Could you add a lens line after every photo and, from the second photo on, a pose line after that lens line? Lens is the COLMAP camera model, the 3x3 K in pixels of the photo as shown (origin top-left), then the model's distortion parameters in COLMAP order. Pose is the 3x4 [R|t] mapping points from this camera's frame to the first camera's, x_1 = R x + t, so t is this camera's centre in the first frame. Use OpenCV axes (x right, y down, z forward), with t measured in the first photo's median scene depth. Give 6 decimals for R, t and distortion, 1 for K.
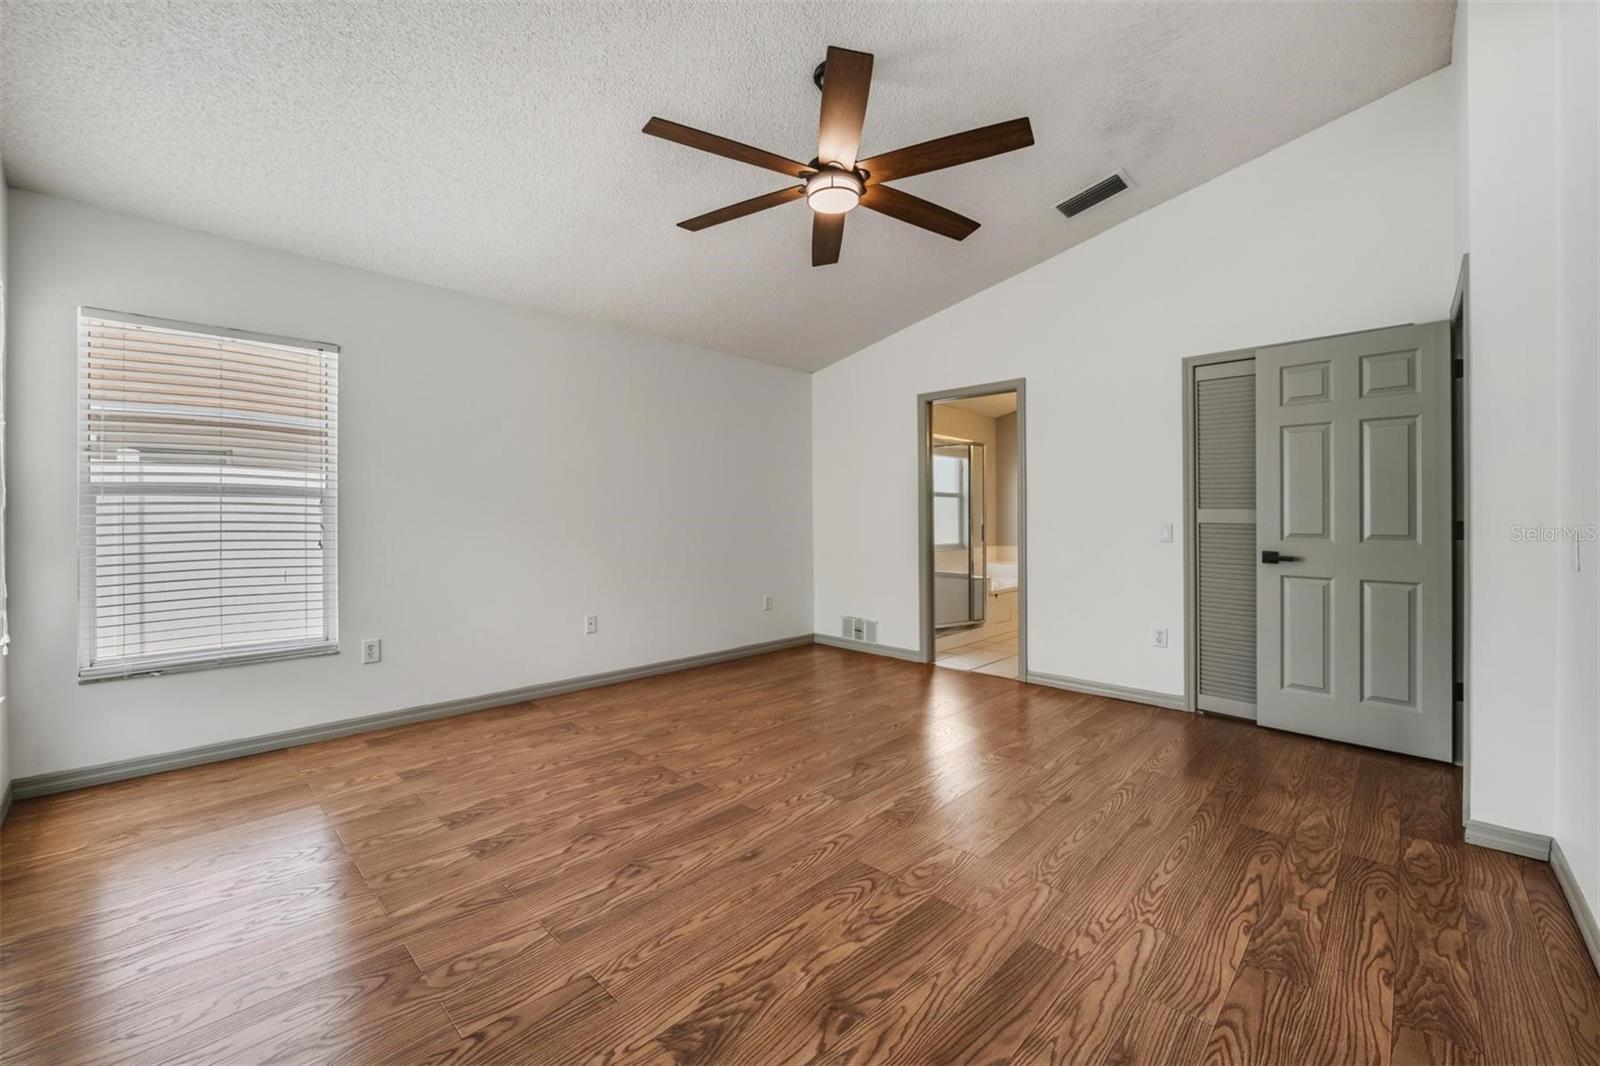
lens RADIAL K [[633.9, 0, 790.8], [0, 633.9, 530.4], [0, 0, 1]] dist [0.002505, -0.000257]
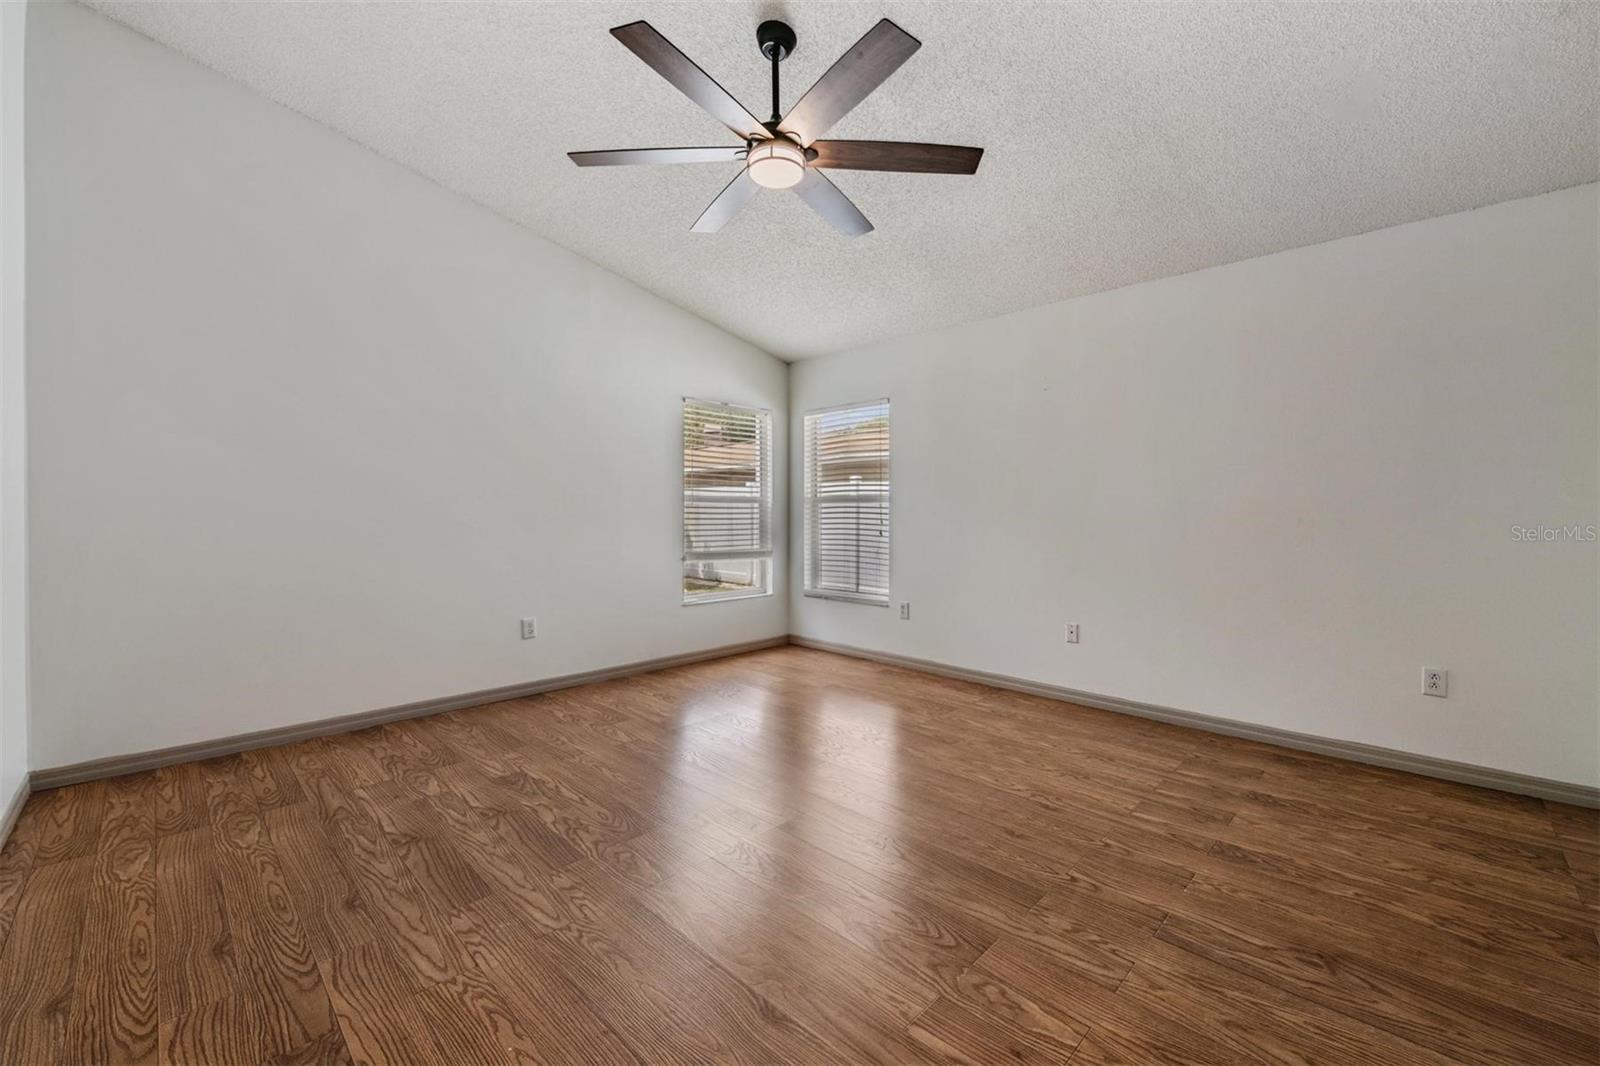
lens RADIAL K [[633.9, 0, 790.8], [0, 633.9, 530.4], [0, 0, 1]] dist [0.002505, -0.000257]
pose [[-0.001793, 0.022288, -0.999750, 1.439247], [-0.019537, 0.999560, 0.022319, -0.021450], [0.999808, 0.019572, -0.001357, 1.482144]]
